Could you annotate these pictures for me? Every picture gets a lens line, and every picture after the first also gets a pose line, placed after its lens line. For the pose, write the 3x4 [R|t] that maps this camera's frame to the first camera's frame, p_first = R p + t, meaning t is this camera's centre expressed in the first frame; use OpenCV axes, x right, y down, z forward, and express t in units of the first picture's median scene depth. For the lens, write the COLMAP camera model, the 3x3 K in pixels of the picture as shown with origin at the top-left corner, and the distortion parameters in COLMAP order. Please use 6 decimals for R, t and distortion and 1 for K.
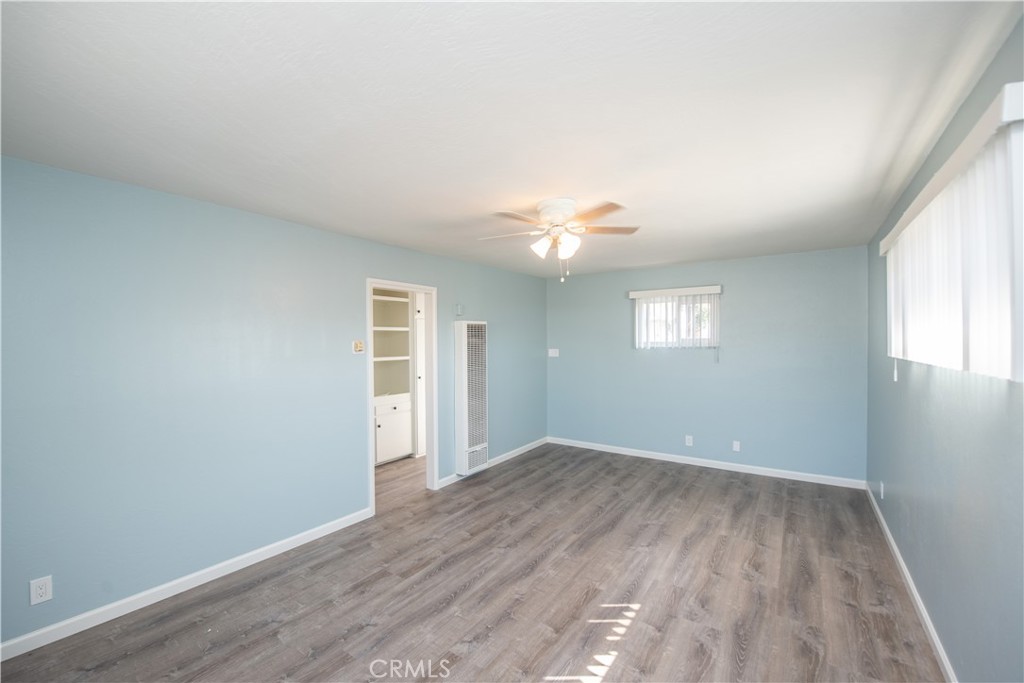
lens RADIAL K [[421.1, 0, 503.6], [0, 421.1, 343.7], [0, 0, 1]] dist [-0.017798, -0.000227]
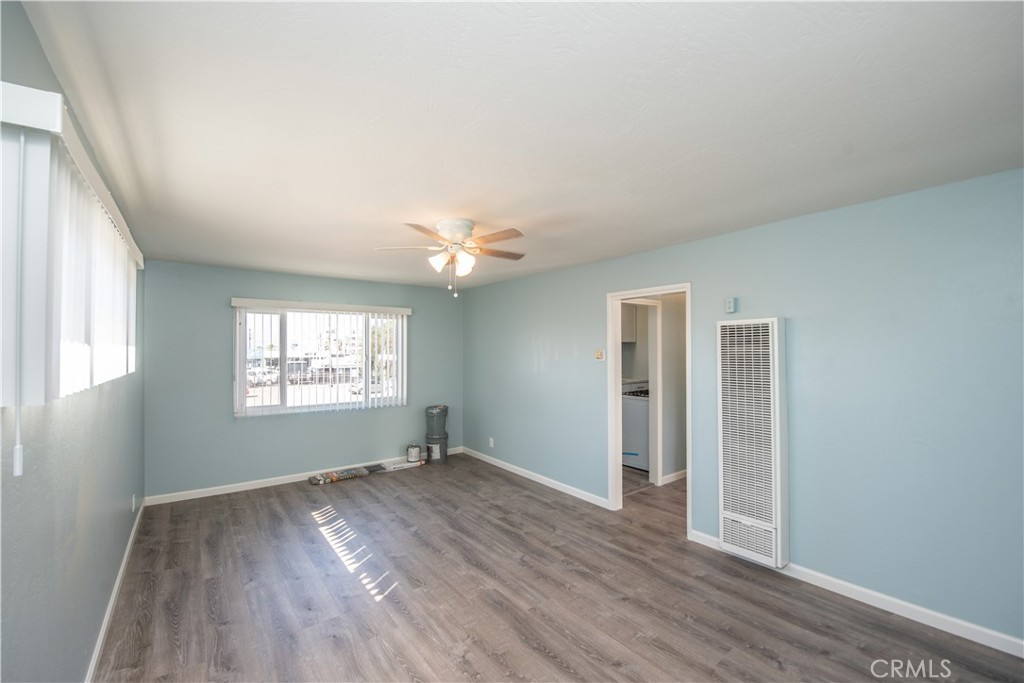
lens RADIAL K [[421.1, 0, 503.6], [0, 421.1, 343.7], [0, 0, 1]] dist [-0.017798, -0.000227]
pose [[-0.304289, -0.002272, -0.952577, 1.046358], [-0.002114, 0.999996, -0.001709, -0.024810], [0.952577, 0.001494, -0.304293, 1.369565]]
